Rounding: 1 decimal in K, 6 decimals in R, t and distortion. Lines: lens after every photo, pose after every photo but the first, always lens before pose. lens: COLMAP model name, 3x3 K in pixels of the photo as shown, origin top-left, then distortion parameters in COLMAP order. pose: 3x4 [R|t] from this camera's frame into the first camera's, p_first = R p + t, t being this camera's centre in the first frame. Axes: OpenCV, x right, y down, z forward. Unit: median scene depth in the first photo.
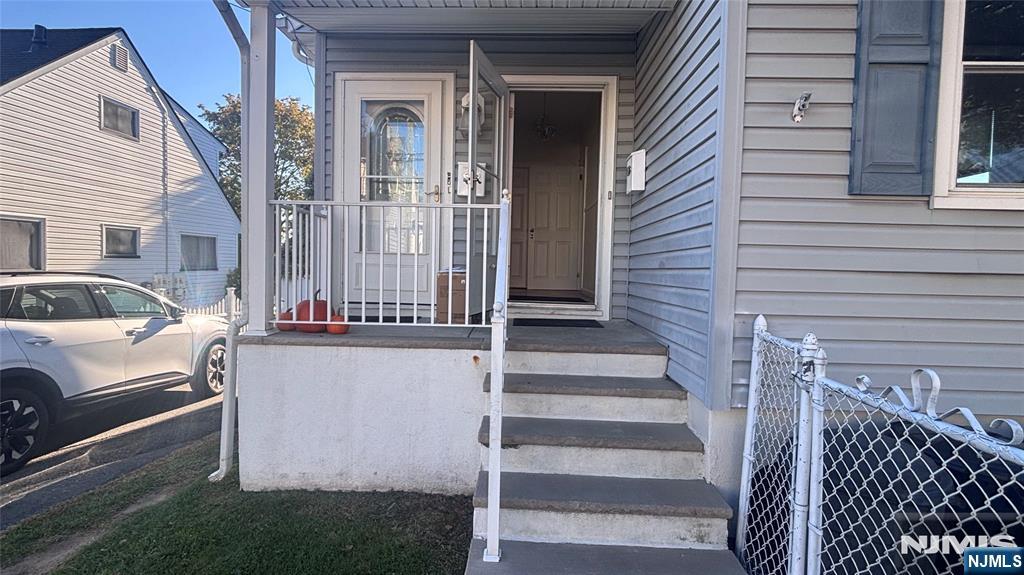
lens RADIAL K [[499.9, 0, 512.0], [0, 499.9, 287.5], [0, 0, 1]] dist [-0.001329, -0.000522]
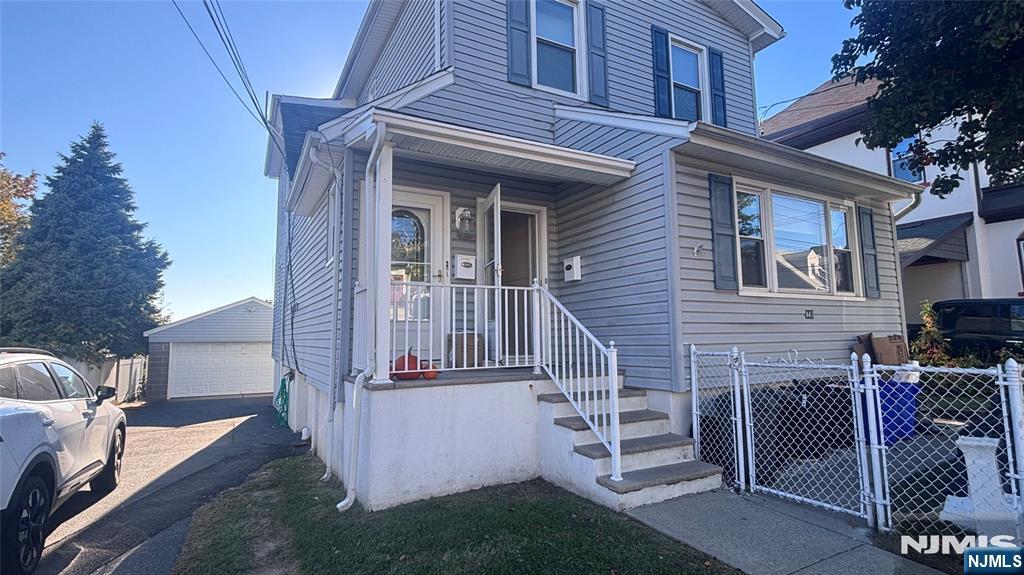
lens RADIAL K [[491.8, 0, 512.0], [0, 491.8, 287.5], [0, 0, 1]] dist [0.005606, 0.000289]
pose [[0.856914, 0.021139, 0.515025, -0.887425], [0.053900, 0.990007, -0.130314, 0.033951], [-0.512633, 0.139427, 0.847212, -0.295820]]
